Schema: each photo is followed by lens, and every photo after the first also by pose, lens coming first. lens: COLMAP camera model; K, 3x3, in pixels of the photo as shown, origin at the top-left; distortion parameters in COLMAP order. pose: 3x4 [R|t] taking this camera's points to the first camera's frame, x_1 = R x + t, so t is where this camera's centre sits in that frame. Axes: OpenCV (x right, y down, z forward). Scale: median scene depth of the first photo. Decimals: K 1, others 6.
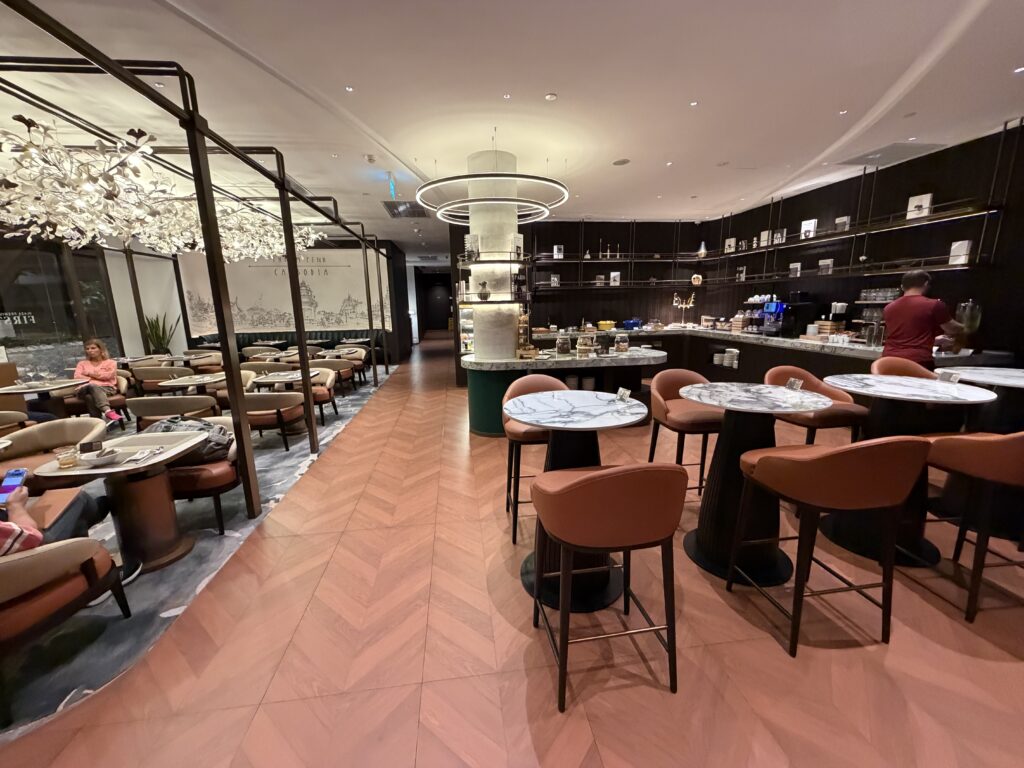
lens RADIAL K [[417.7, 0, 506.4], [0, 417.7, 383.1], [0, 0, 1]] dist [0.017452, -0.000393]
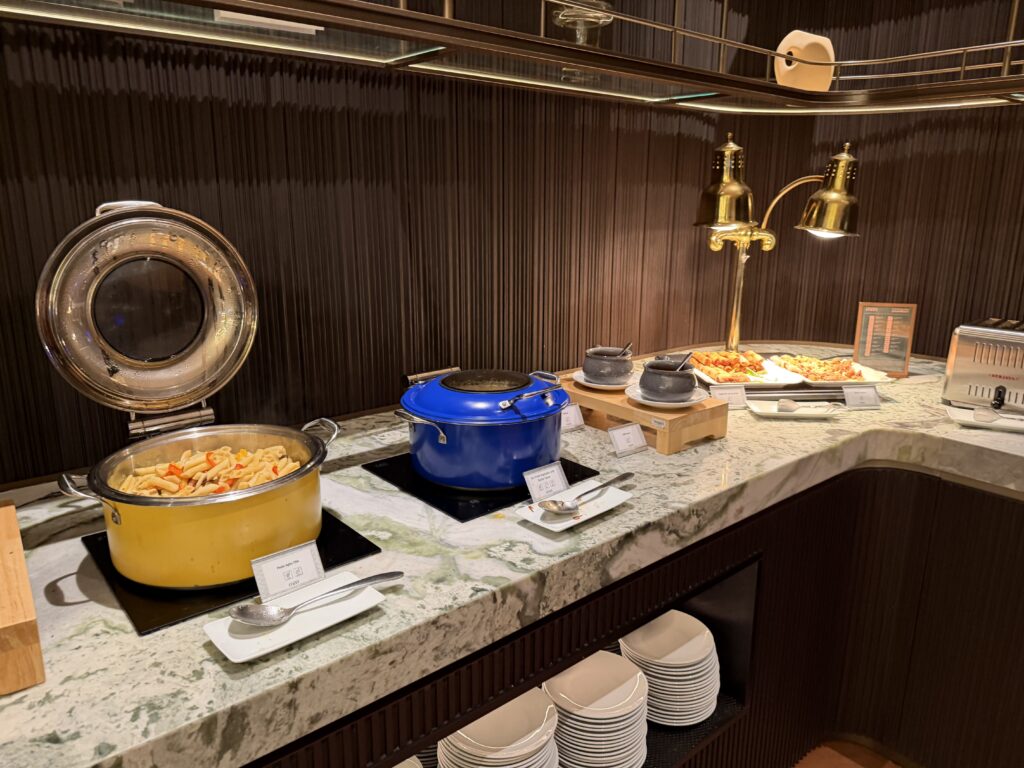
lens RADIAL K [[726.4, 0, 512.5], [0, 726.4, 382.4], [0, 0, 1]] dist [0.034953, -0.009894]
pose [[0.835179, -0.112773, 0.538291, 0.300505], [0.087481, 0.993531, 0.072417, -0.234726], [-0.542976, -0.013391, 0.839642, 1.223756]]
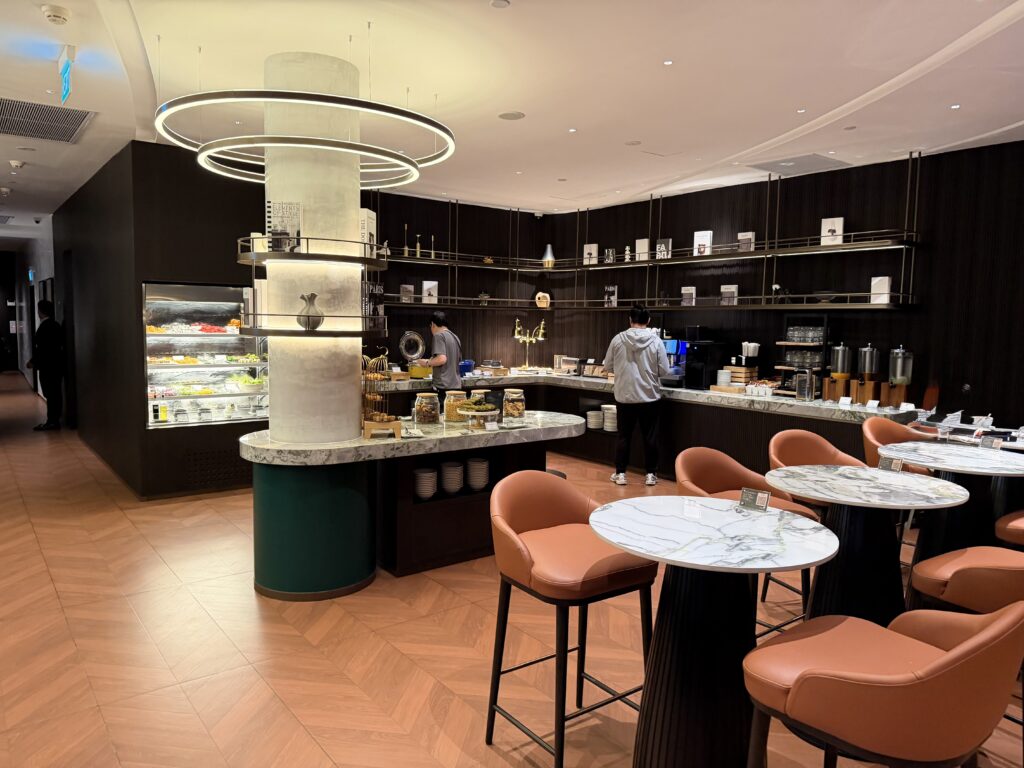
lens RADIAL K [[726.4, 0, 509.7], [0, 726.4, 391.1], [0, 0, 1]] dist [0.034953, -0.009894]
pose [[0.870355, -0.017032, 0.492130, -0.222703], [0.064747, 0.994683, -0.080082, -0.026834], [-0.488150, 0.101564, 0.866830, 0.085809]]
